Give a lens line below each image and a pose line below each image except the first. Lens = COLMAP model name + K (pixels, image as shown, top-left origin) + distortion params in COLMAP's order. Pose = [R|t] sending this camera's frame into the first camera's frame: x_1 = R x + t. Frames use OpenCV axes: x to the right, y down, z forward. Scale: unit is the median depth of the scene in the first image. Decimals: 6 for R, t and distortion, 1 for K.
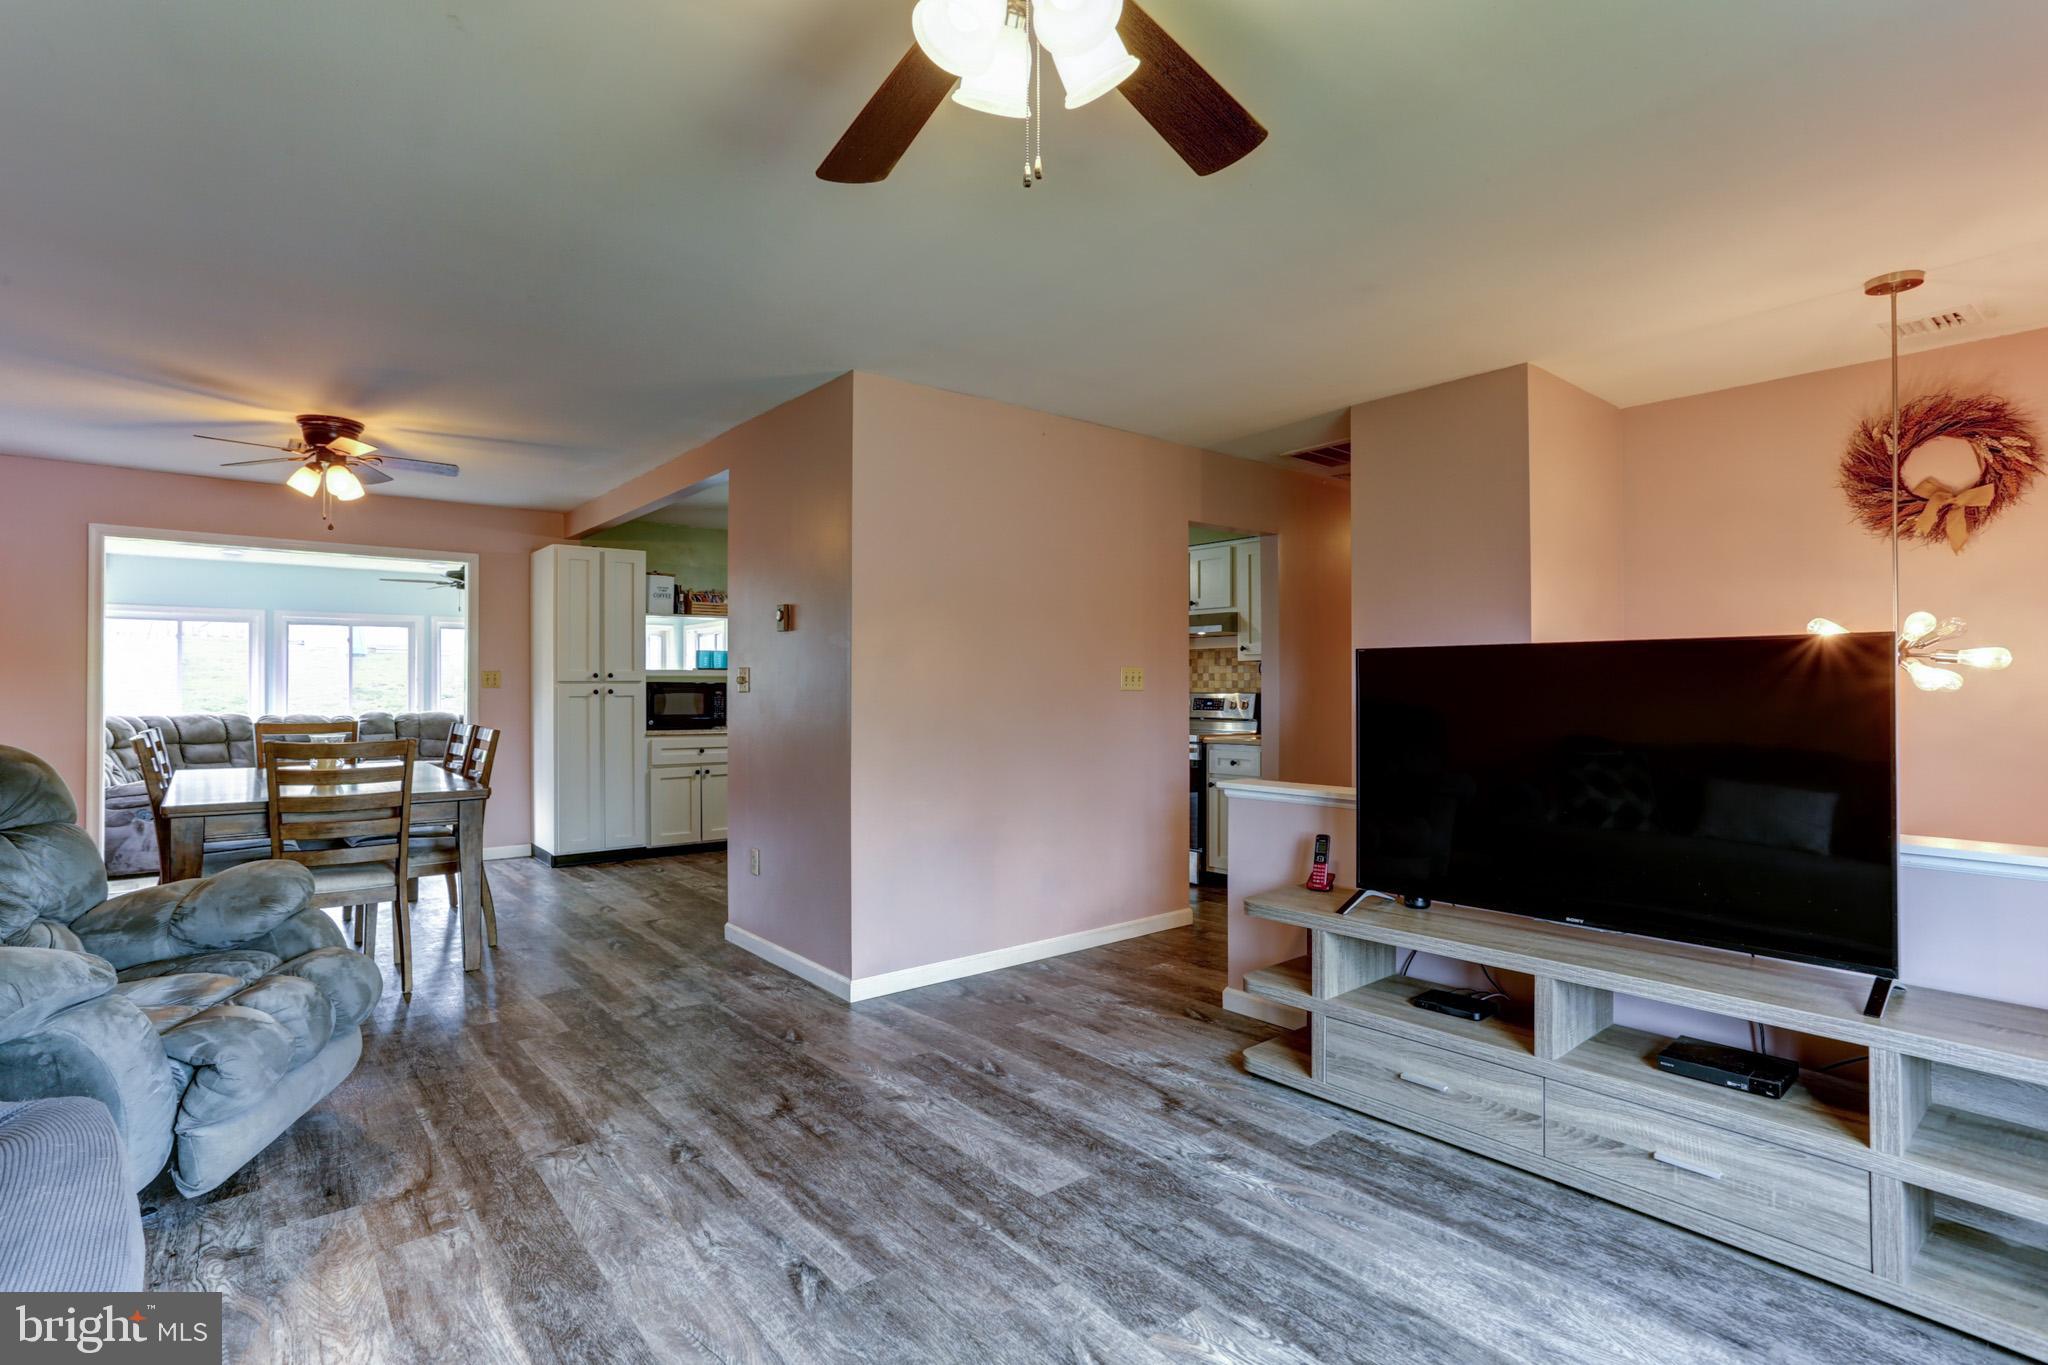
lens RADIAL K [[982.6, 0, 1027.2], [0, 982.6, 676.3], [0, 0, 1]] dist [-0.050434, 0.027530]
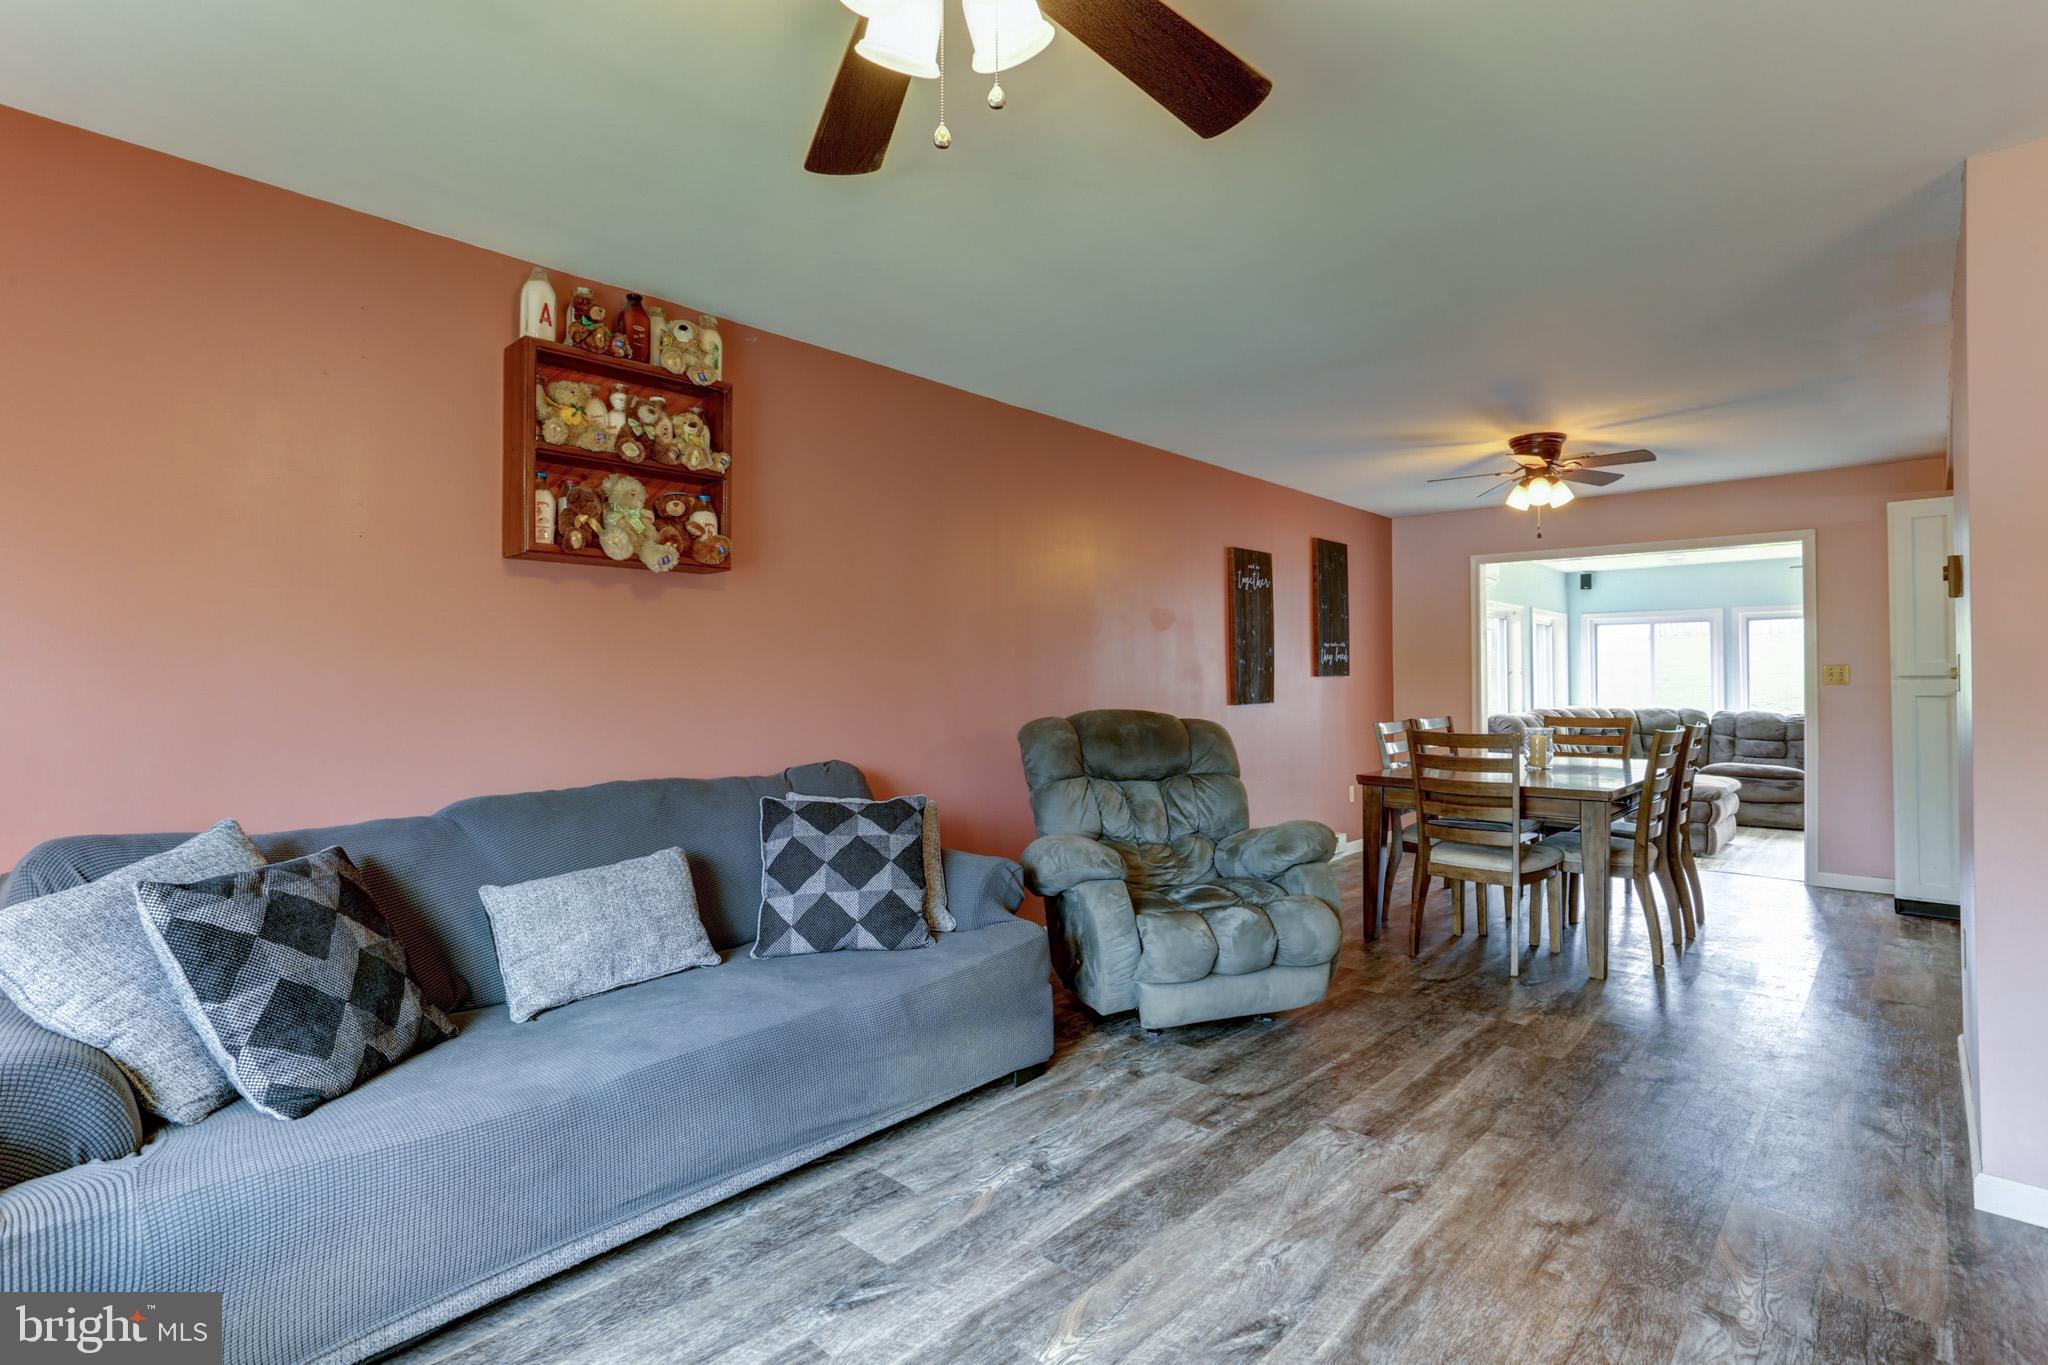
lens RADIAL K [[982.6, 0, 1027.2], [0, 982.6, 676.3], [0, 0, 1]] dist [-0.050434, 0.027530]
pose [[0.131843, -0.006162, -0.991251, 0.481426], [0.010467, 0.999934, -0.004824, 0.003480], [0.991215, -0.009739, 0.131899, 0.497186]]
